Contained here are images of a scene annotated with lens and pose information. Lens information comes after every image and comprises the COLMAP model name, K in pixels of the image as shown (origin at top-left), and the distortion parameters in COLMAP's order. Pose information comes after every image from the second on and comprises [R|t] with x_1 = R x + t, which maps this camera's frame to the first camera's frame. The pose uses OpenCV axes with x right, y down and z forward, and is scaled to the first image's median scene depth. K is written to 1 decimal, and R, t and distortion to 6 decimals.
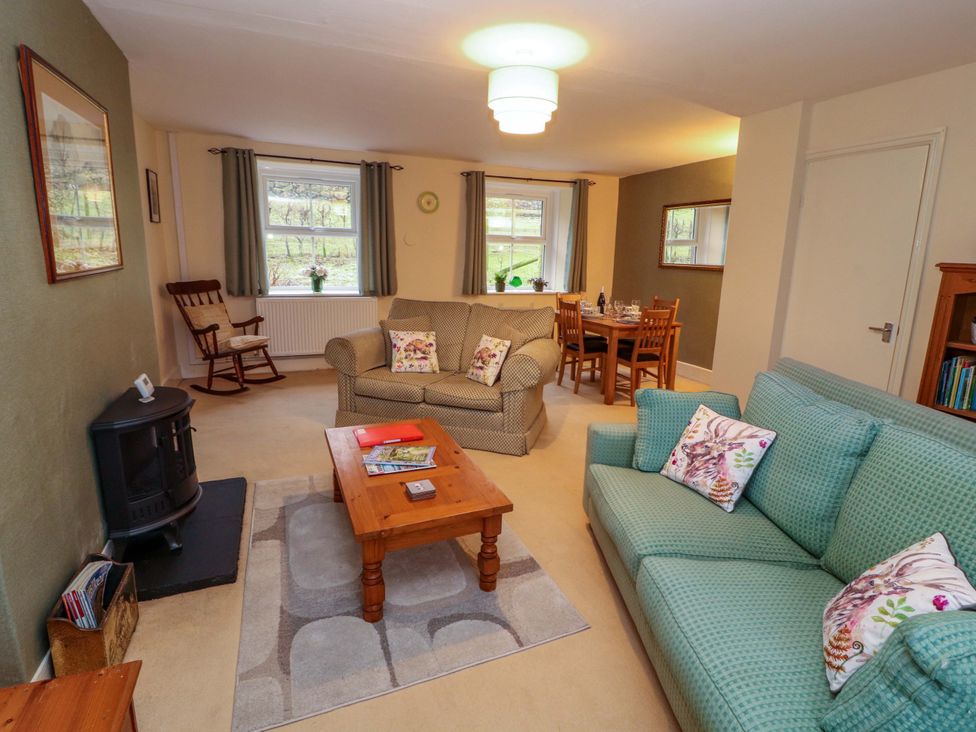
lens RADIAL K [[505.0, 0, 499.9], [0, 505.0, 355.8], [0, 0, 1]] dist [-0.003105, -0.007371]
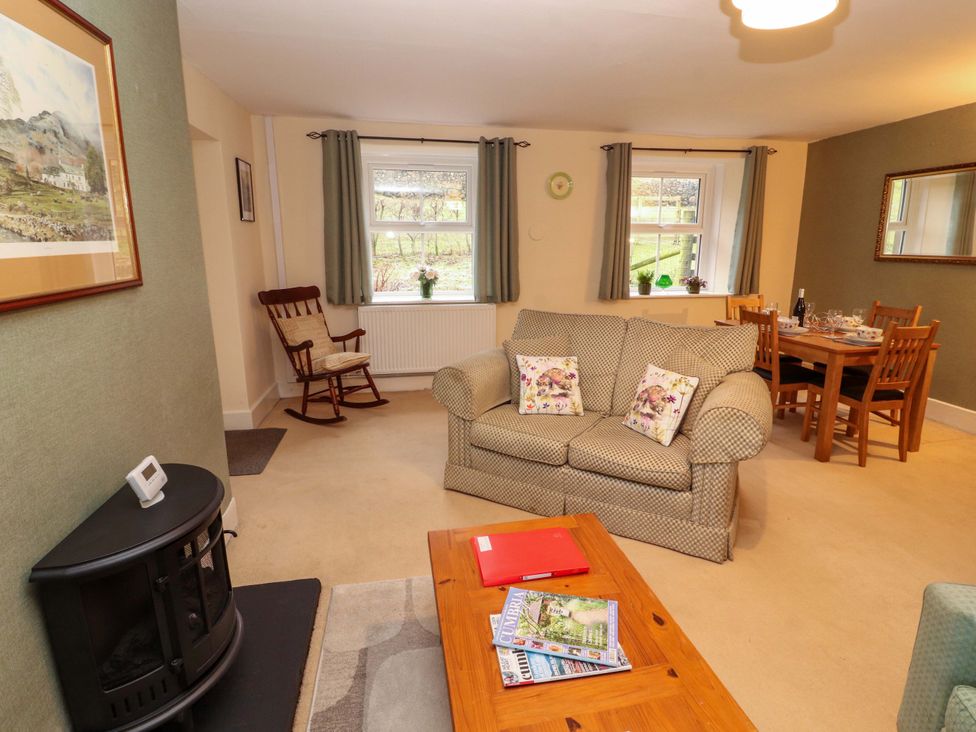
lens RADIAL K [[505.0, 0, 497.1], [0, 505.0, 350.6], [0, 0, 1]] dist [-0.003105, -0.007371]
pose [[0.976986, 0.016147, -0.212693, -0.077532], [-0.015990, 0.999869, 0.002458, -0.050518], [0.212705, 0.001000, 0.977116, 0.236117]]
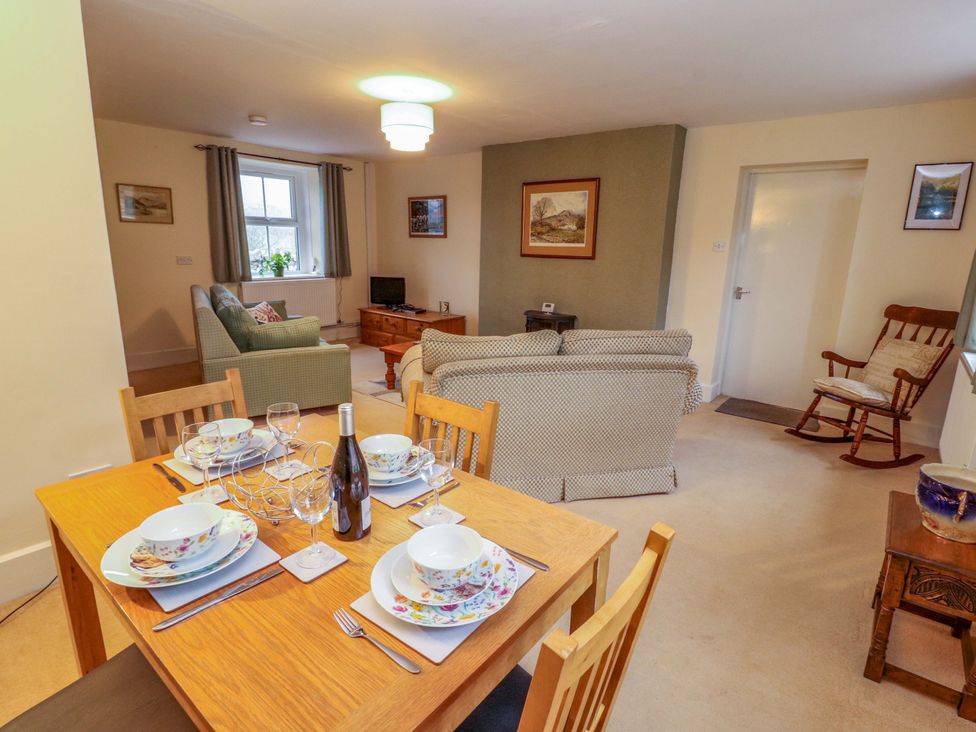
lens RADIAL K [[505.0, 0, 488.7], [0, 505.0, 367.8], [0, 0, 1]] dist [-0.003105, -0.007371]
pose [[-0.887835, 0.060017, -0.456232, 0.280766], [-0.144065, 0.905363, 0.399453, -0.271515], [0.437030, 0.420375, -0.795167, 1.348477]]
